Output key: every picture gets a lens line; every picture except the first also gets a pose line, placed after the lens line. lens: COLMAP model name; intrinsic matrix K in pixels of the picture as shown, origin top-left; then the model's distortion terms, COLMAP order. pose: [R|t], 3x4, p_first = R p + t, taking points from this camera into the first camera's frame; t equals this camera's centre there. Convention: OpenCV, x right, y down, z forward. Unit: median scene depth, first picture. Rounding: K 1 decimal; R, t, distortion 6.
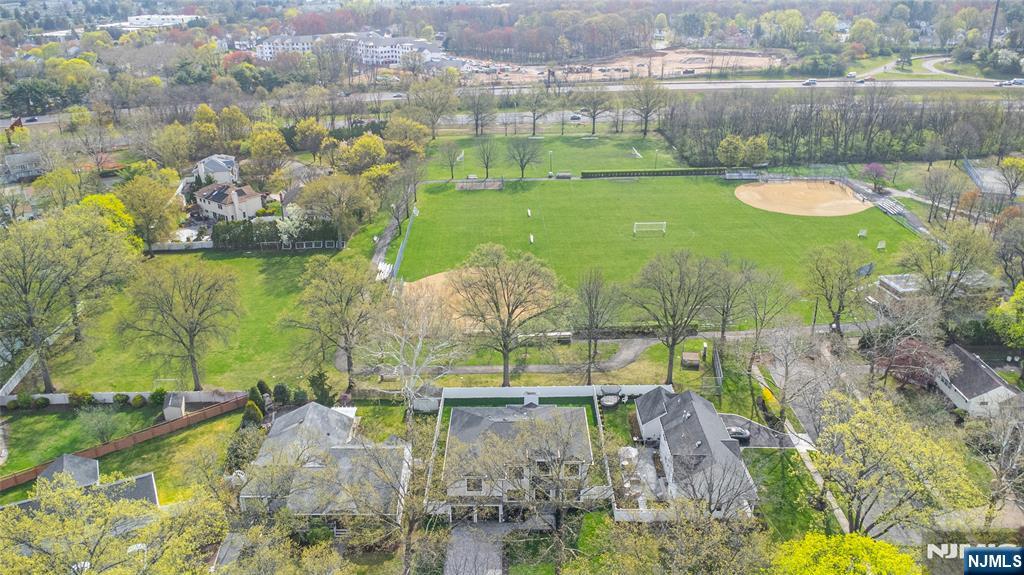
lens RADIAL K [[757.1, 0, 512.0], [0, 757.1, 287.5], [0, 0, 1]] dist [0.066298, -0.079711]
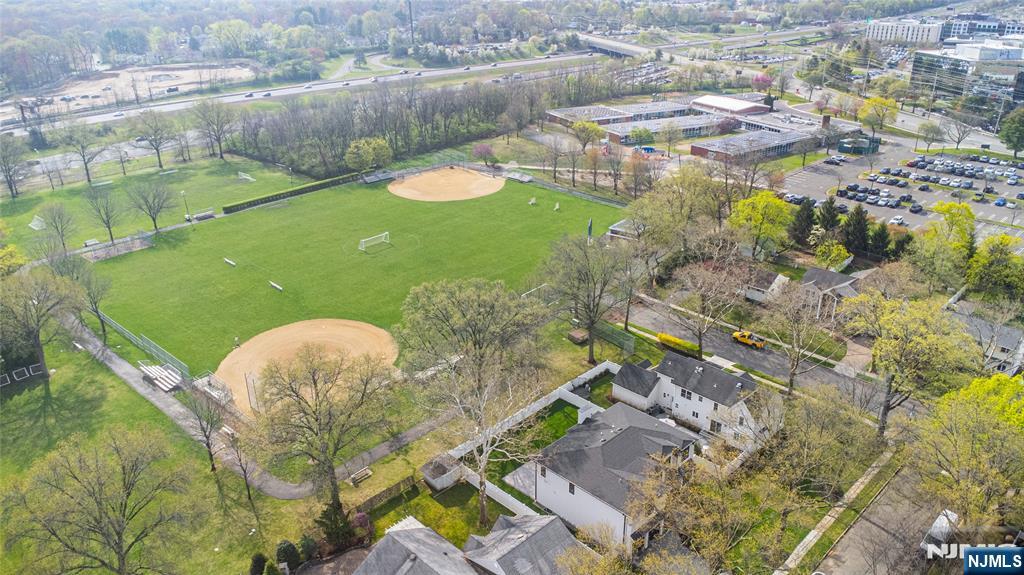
lens RADIAL K [[757.1, 0, 512.0], [0, 757.1, 287.5], [0, 0, 1]] dist [0.066298, -0.079711]
pose [[0.704739, -0.283701, 0.650274, -0.266789], [0.292879, 0.951159, 0.097561, -0.053090], [-0.646192, 0.121696, 0.753409, 0.141778]]
